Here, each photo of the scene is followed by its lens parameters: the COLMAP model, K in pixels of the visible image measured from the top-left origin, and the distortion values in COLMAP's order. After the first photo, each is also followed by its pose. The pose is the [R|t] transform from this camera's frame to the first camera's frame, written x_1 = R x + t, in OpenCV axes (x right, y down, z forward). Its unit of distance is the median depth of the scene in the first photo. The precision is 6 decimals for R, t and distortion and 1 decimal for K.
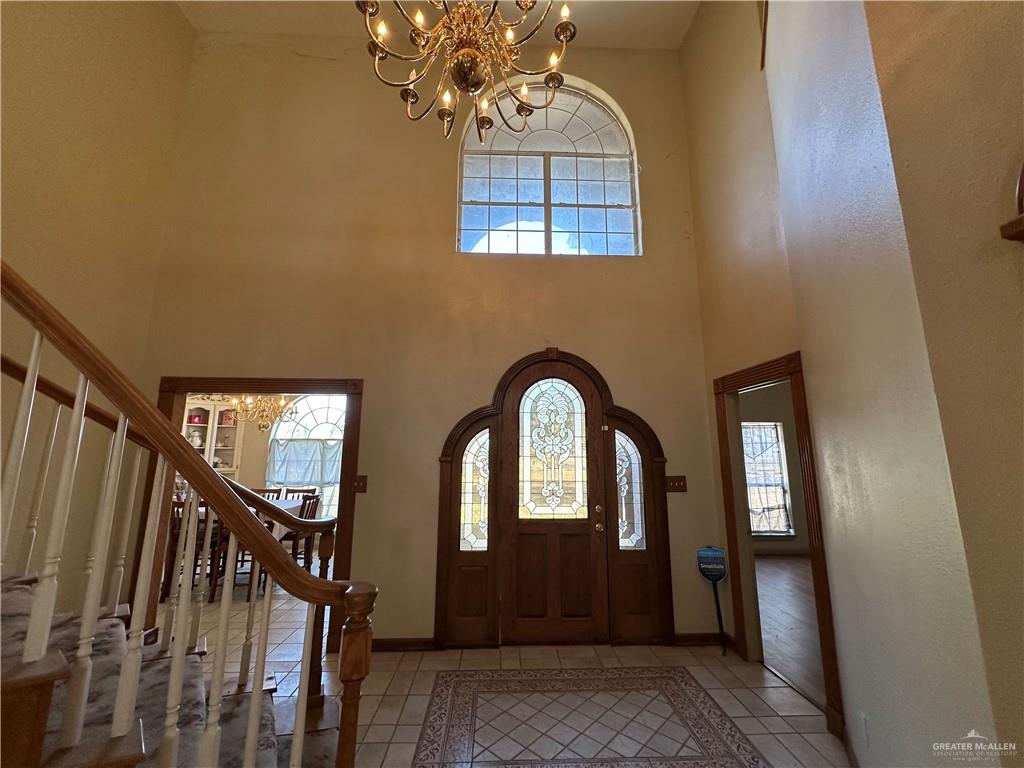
lens RADIAL K [[407.5, 0, 512.6], [0, 407.5, 383.4], [0, 0, 1]] dist [-0.002928, 0.000094]
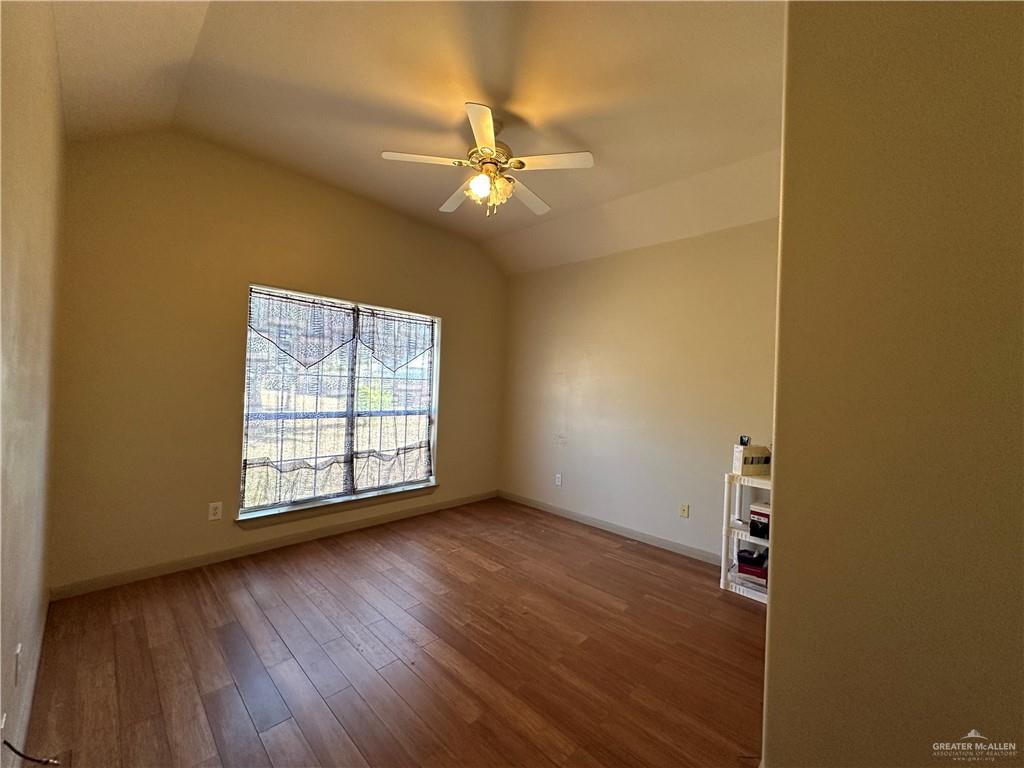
lens RADIAL K [[407.5, 0, 512.6], [0, 407.5, 383.4], [0, 0, 1]] dist [-0.002928, 0.000094]
pose [[0.716283, 0.020655, 0.697505, 0.303735], [-0.159180, 0.978044, 0.134503, 0.095756], [-0.679412, -0.207371, 0.703844, 0.461287]]
